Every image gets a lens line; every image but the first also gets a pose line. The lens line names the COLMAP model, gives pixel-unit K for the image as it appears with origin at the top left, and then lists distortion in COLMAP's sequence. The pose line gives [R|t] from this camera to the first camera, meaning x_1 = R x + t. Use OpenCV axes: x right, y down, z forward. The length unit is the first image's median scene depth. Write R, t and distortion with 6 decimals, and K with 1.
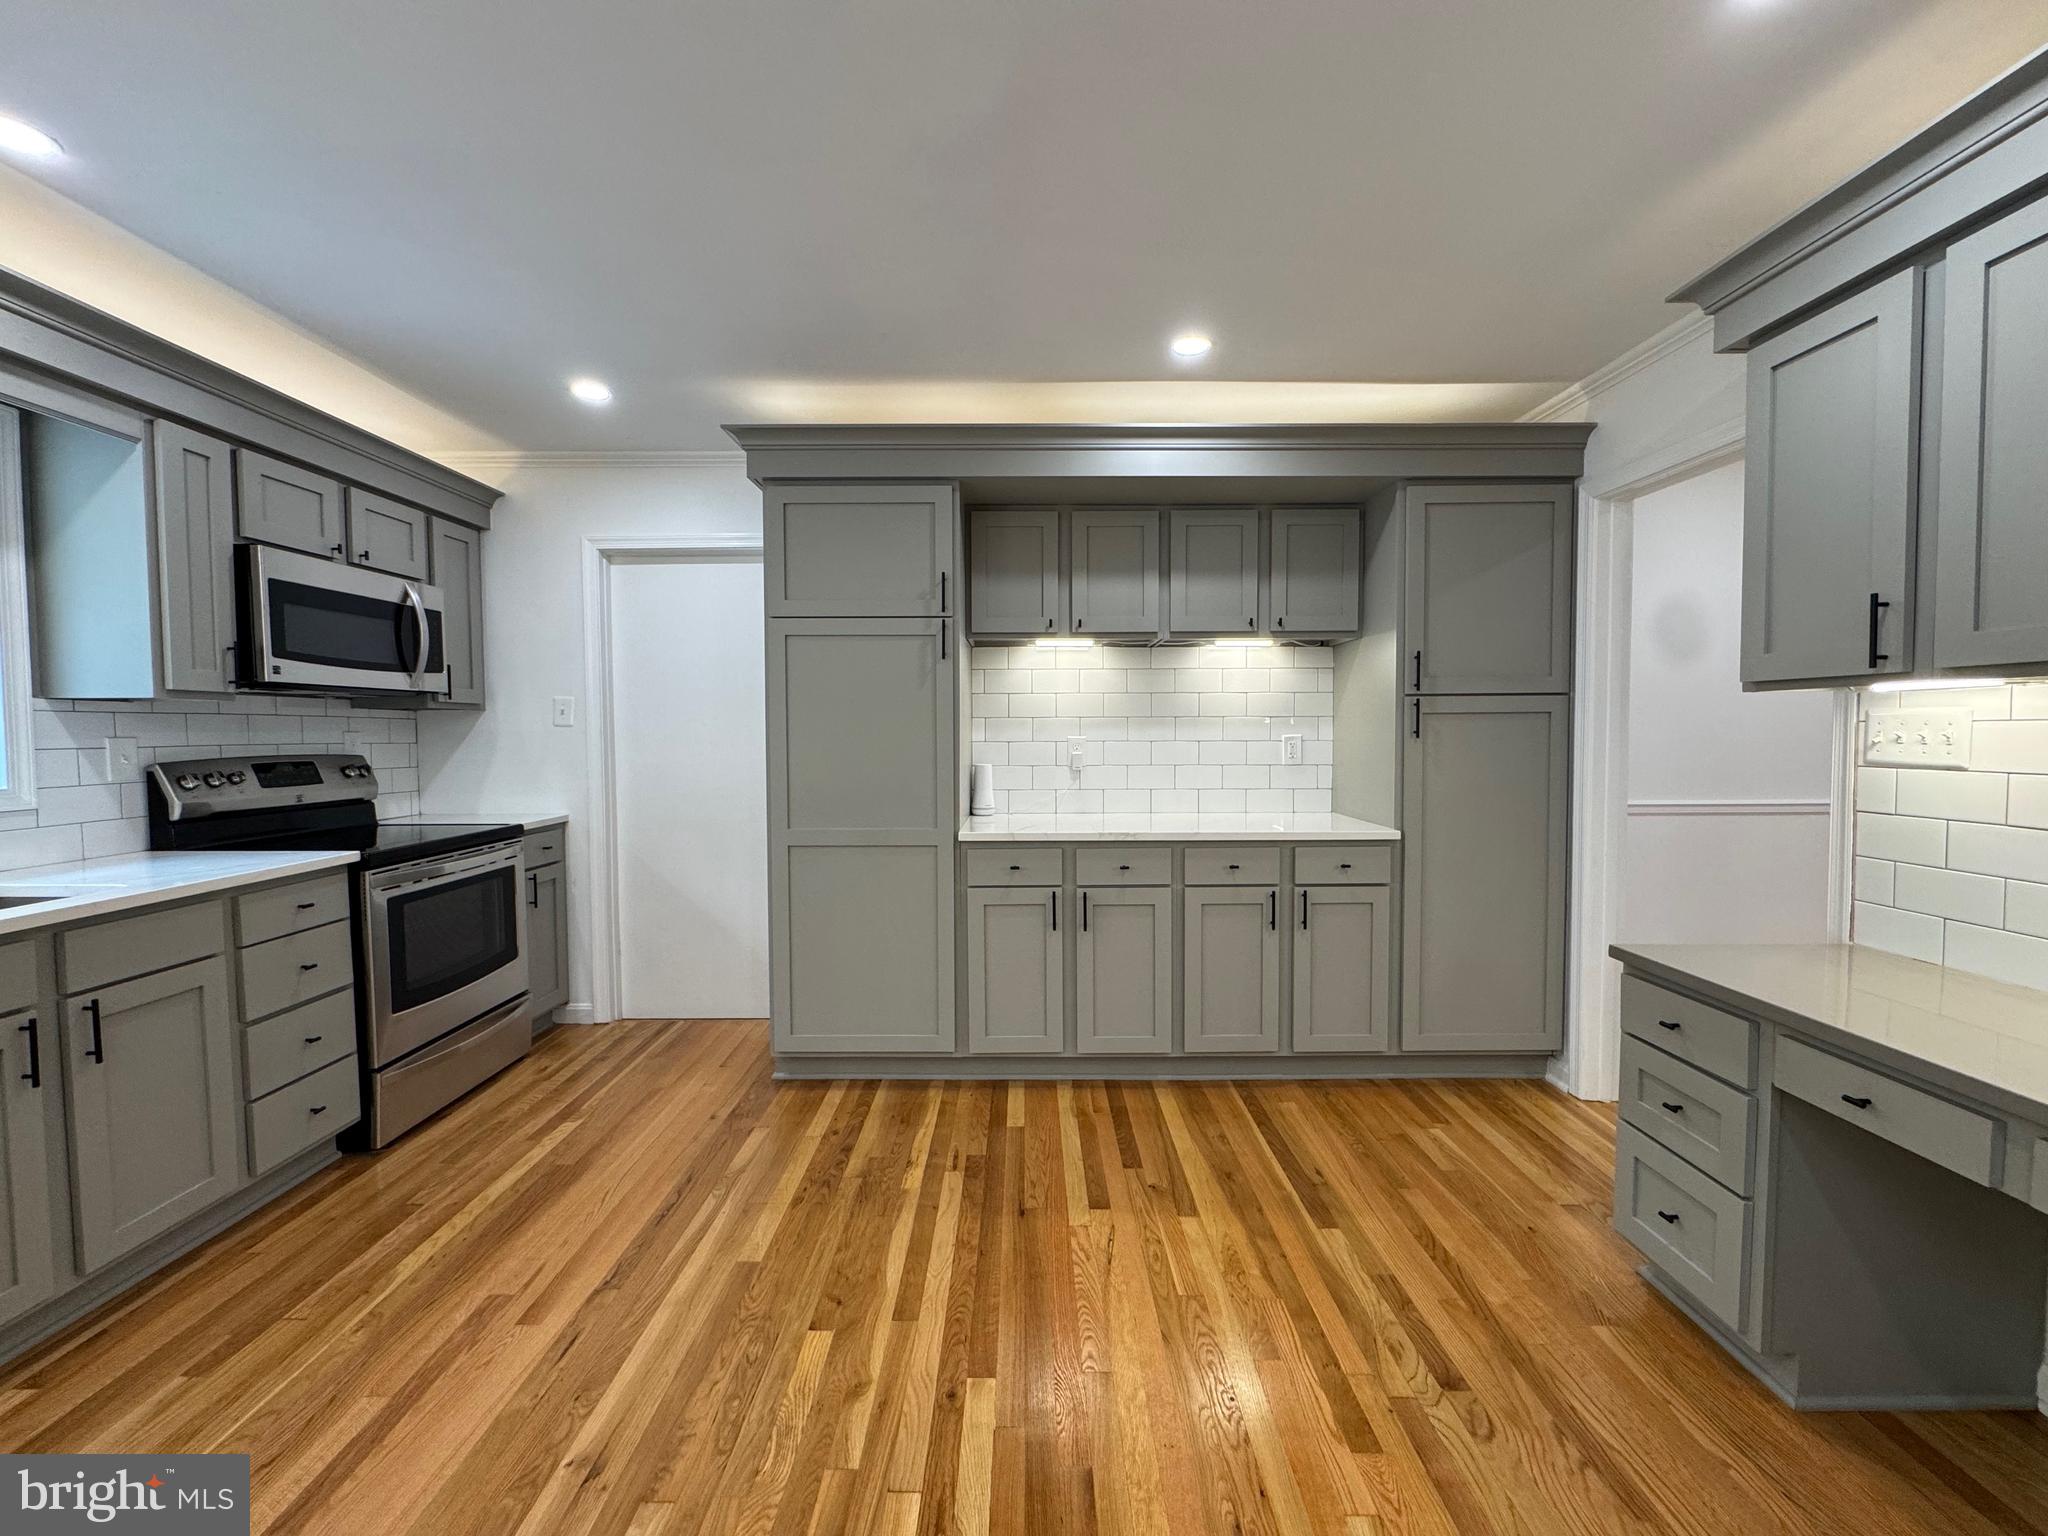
lens RADIAL K [[819.1, 0, 1024.0], [0, 819.1, 768.0], [0, 0, 1]] dist [-0.003797, 0.000685]
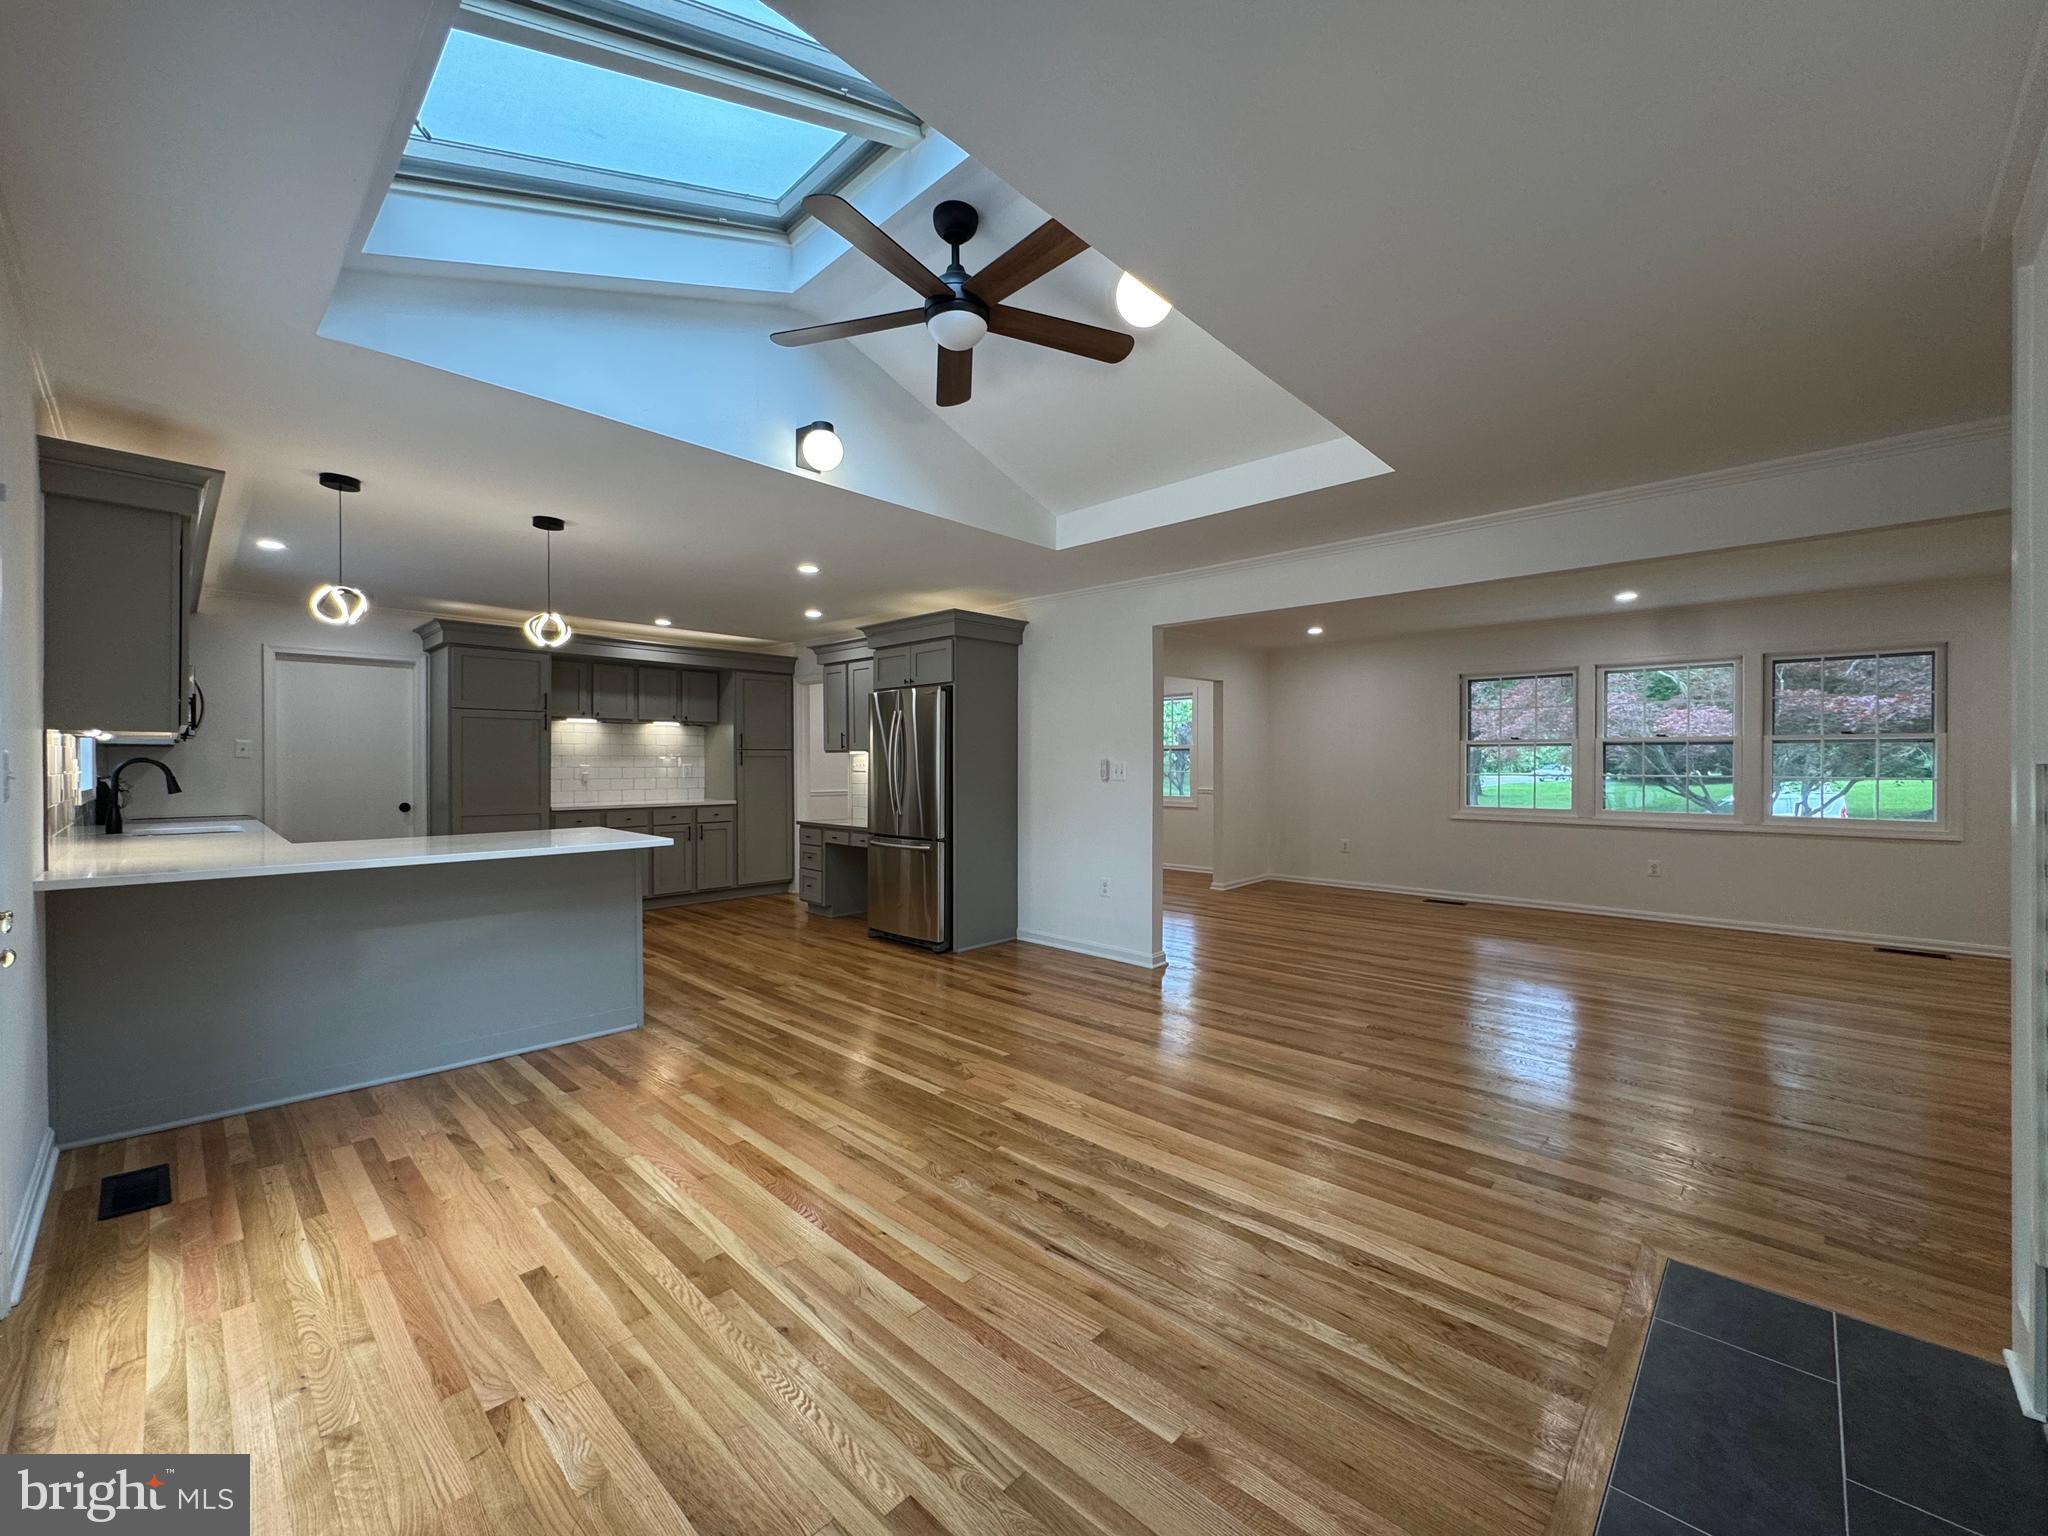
lens RADIAL K [[819.1, 0, 1029.1], [0, 819.1, 768.8], [0, 0, 1]] dist [-0.003797, 0.000685]
pose [[0.686143, 0.000018, 0.727466, -0.842985], [0.030569, 0.999116, -0.028857, 0.082281], [-0.726824, 0.042038, 0.685536, -1.557393]]
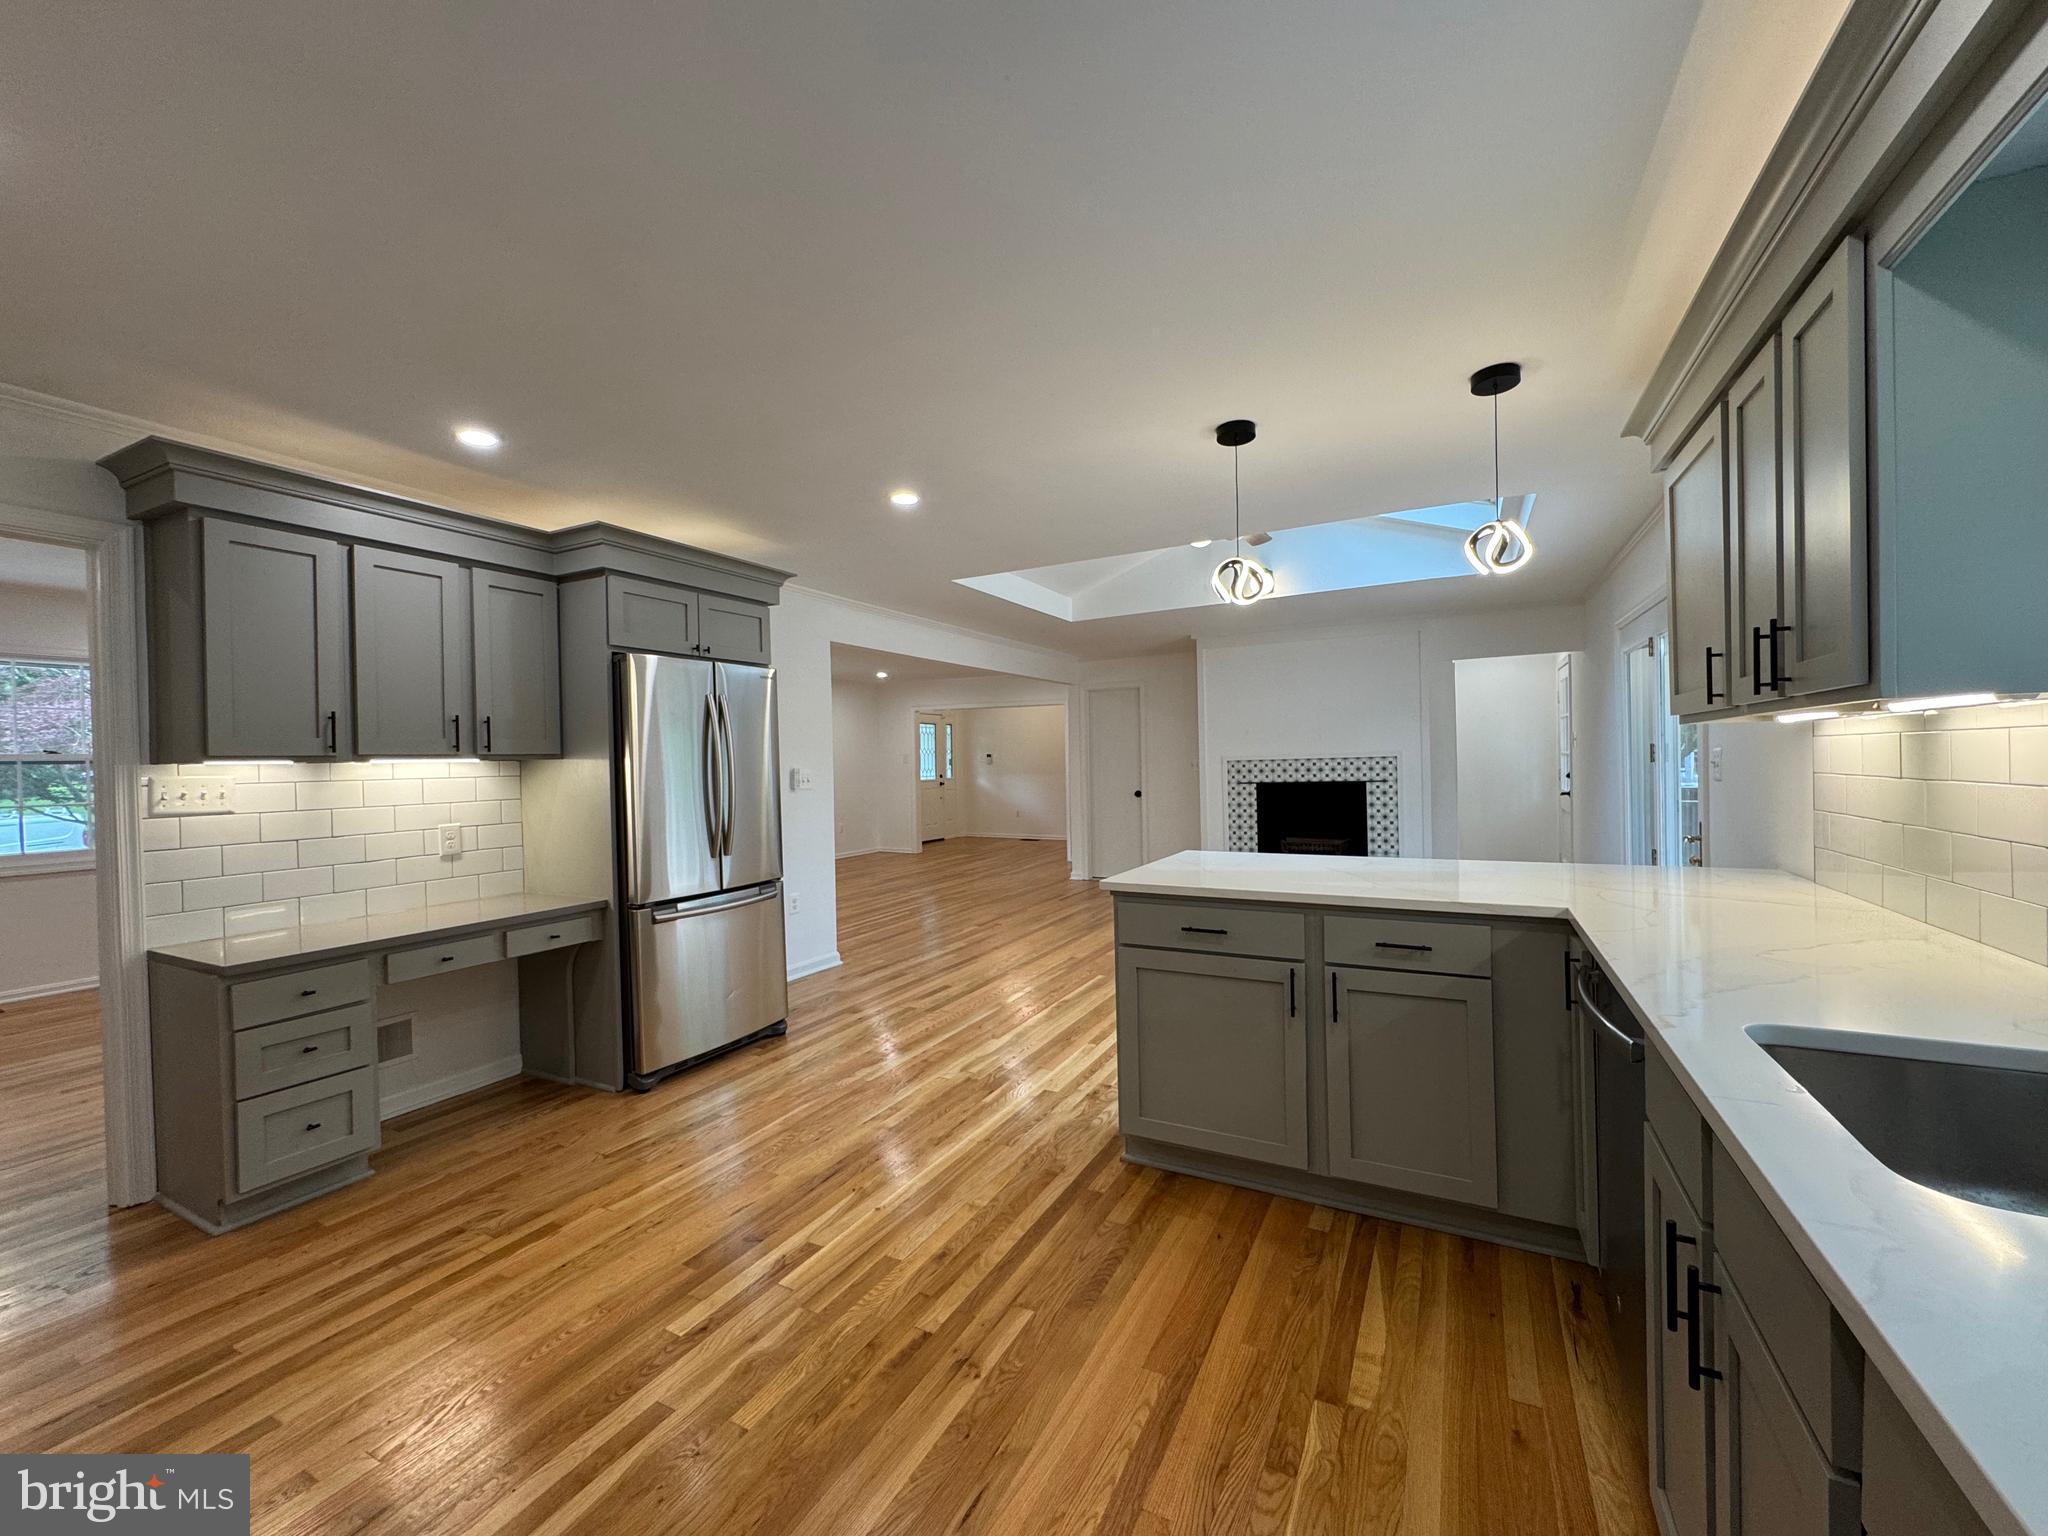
lens RADIAL K [[819.1, 0, 1015.2], [0, 819.1, 764.8], [0, 0, 1]] dist [-0.003797, 0.000685]
pose [[-0.880084, 0.020776, 0.474363, -0.618456], [0.047633, 0.997866, 0.044670, -0.055922], [-0.472423, 0.061908, -0.879195, 1.021630]]
